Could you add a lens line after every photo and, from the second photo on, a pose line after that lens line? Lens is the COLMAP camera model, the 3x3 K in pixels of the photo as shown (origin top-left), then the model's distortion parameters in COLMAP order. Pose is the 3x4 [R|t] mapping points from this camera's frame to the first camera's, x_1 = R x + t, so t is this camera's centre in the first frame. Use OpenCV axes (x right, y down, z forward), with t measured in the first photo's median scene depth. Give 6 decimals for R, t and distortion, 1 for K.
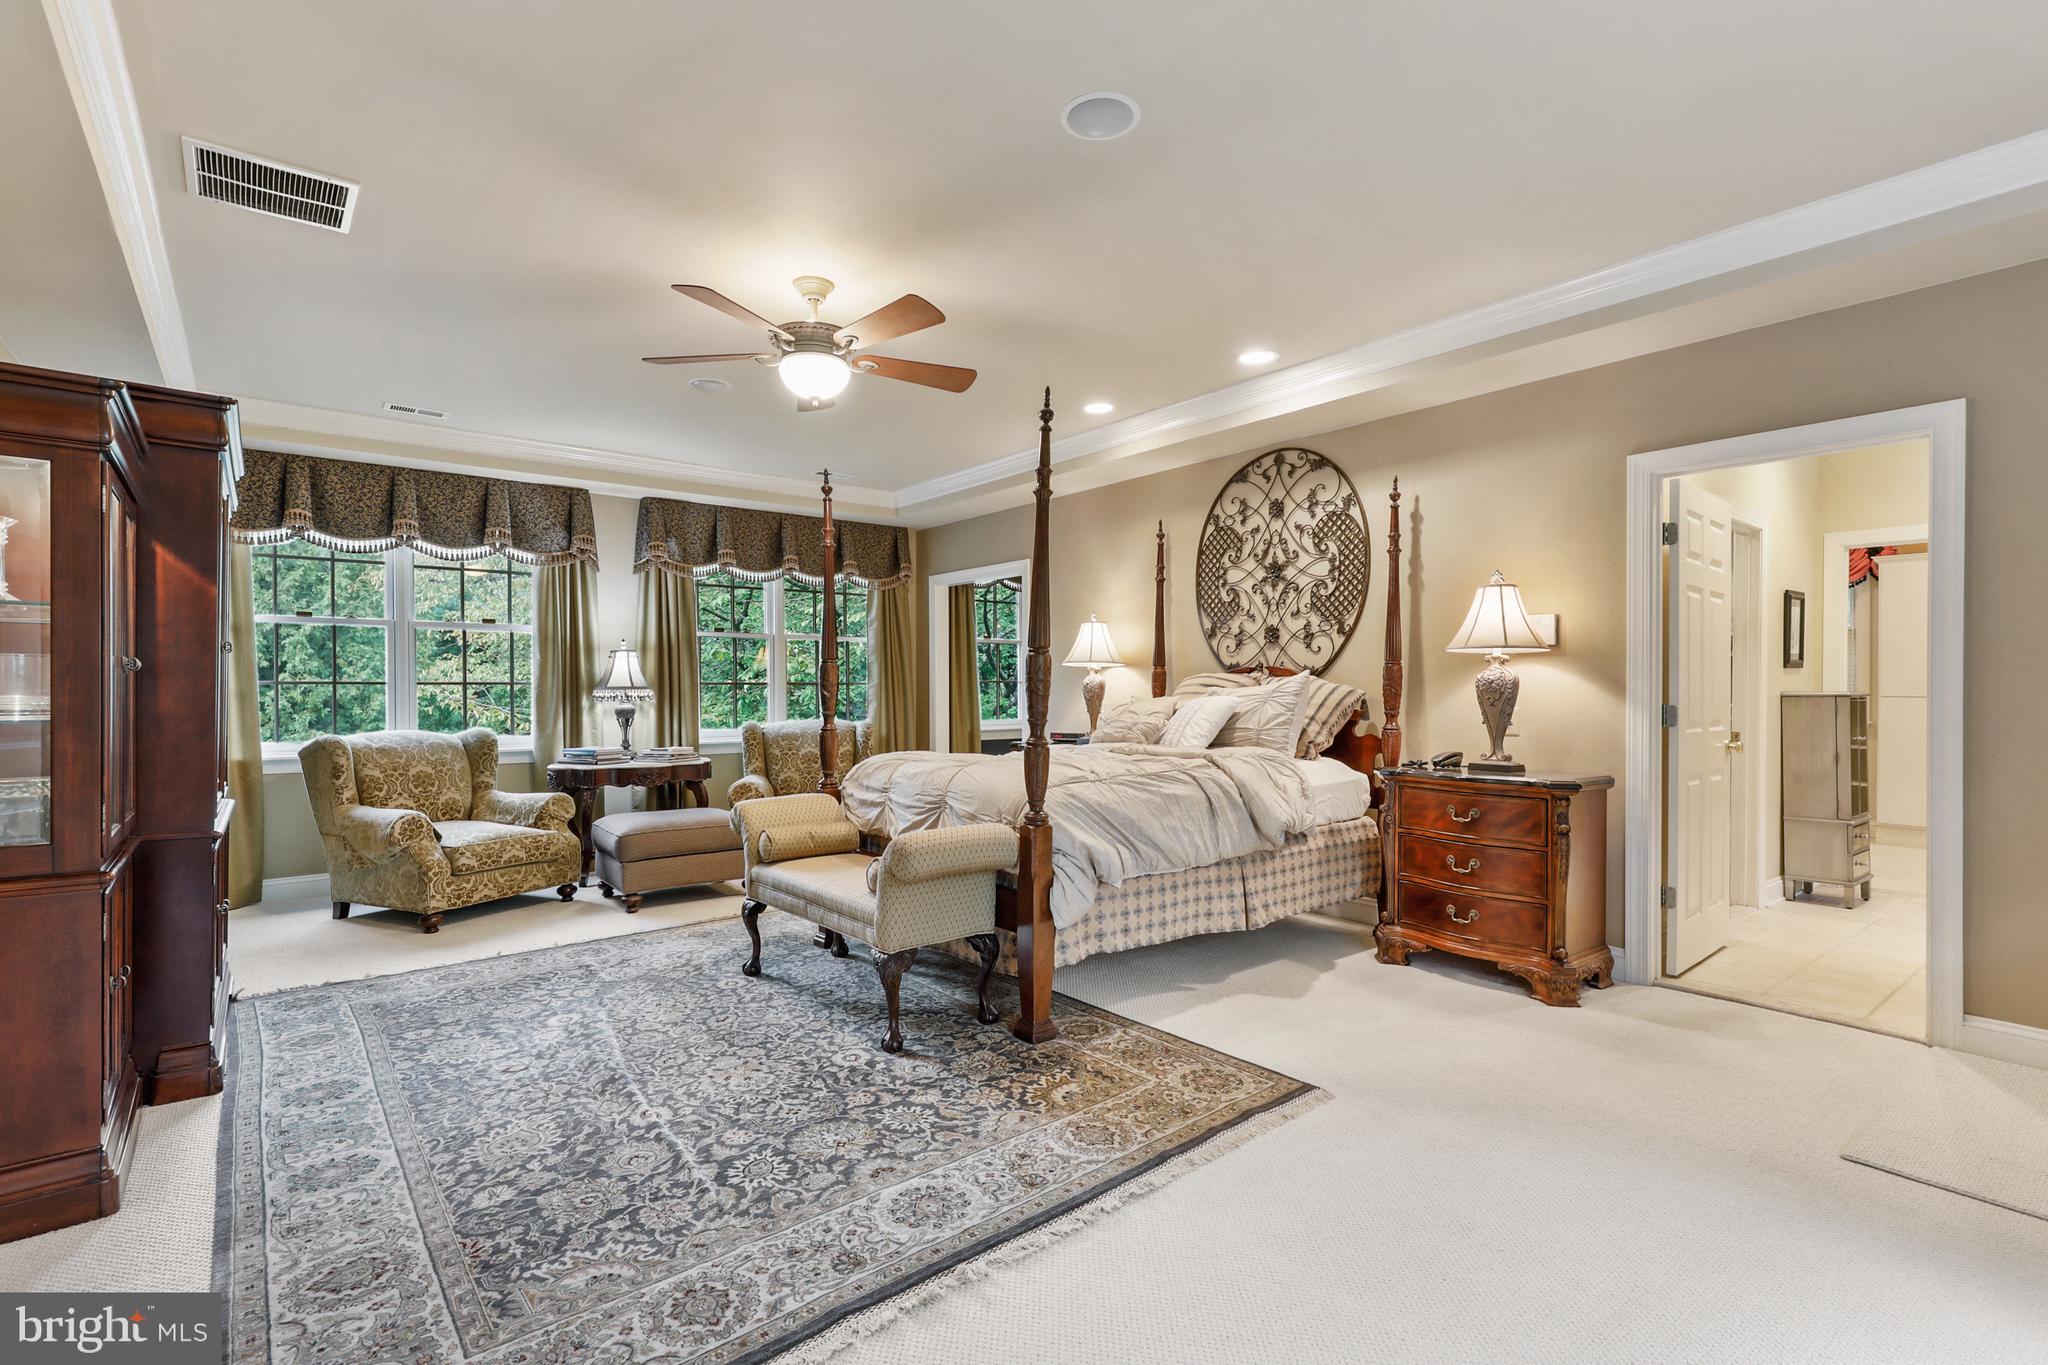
lens RADIAL K [[931.7, 0, 1024.0], [0, 931.7, 682.5], [0, 0, 1]] dist [0.002386, -0.000071]
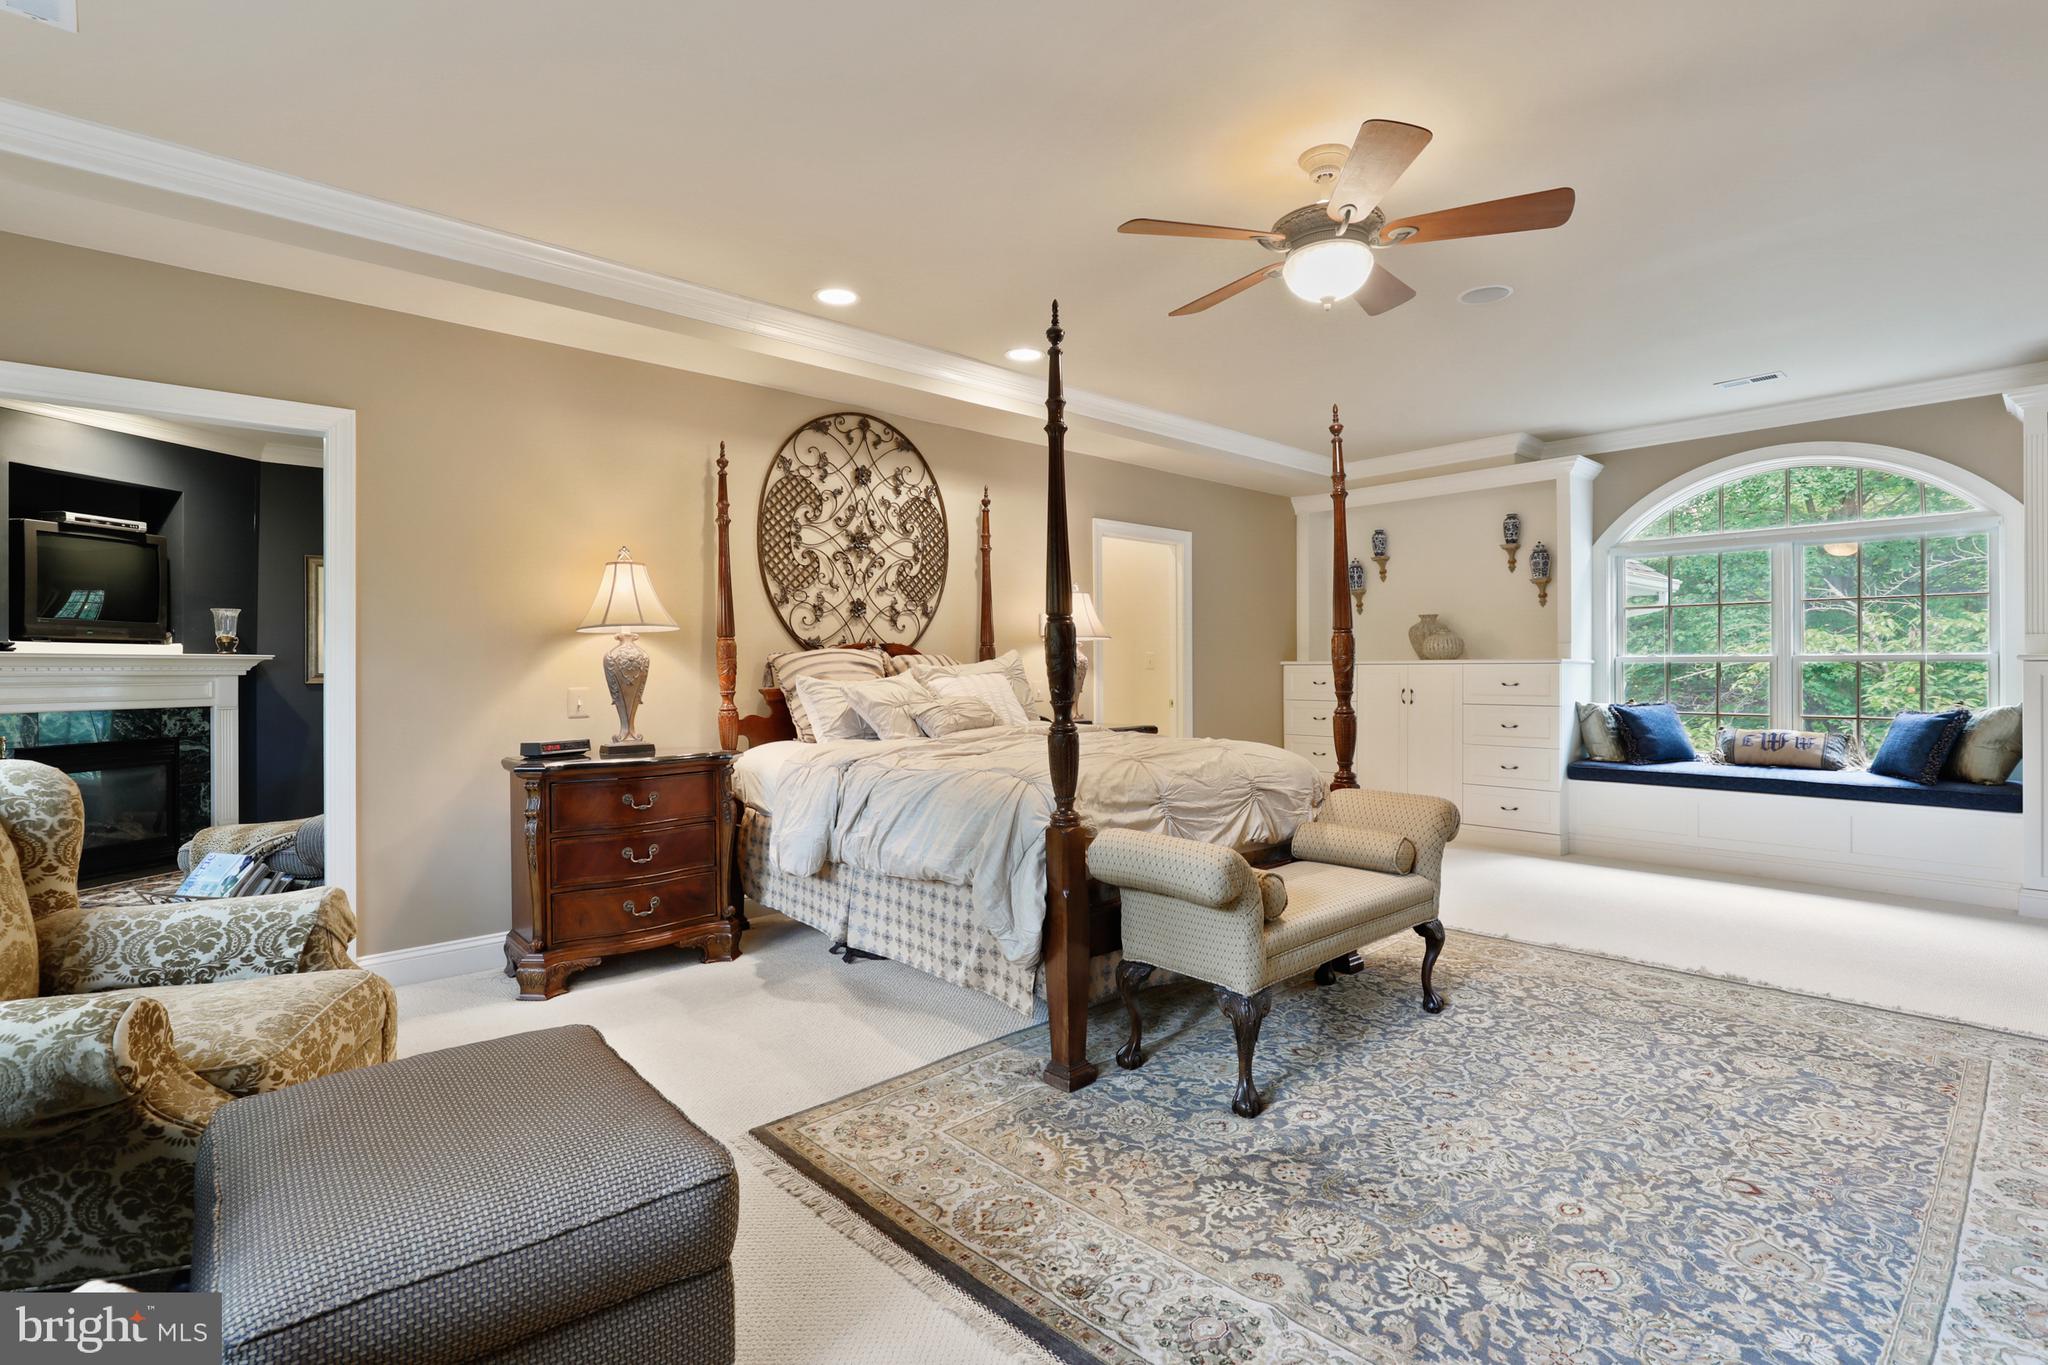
lens RADIAL K [[953.3, 0, 1020.4], [0, 953.3, 657.1], [0, 0, 1]] dist [-0.011206, 0.002855]
pose [[-0.040864, 0.012553, 0.999086, -0.794468], [-0.008013, 0.999885, -0.012891, 0.009006], [-0.999133, -0.008533, -0.040758, 1.002634]]
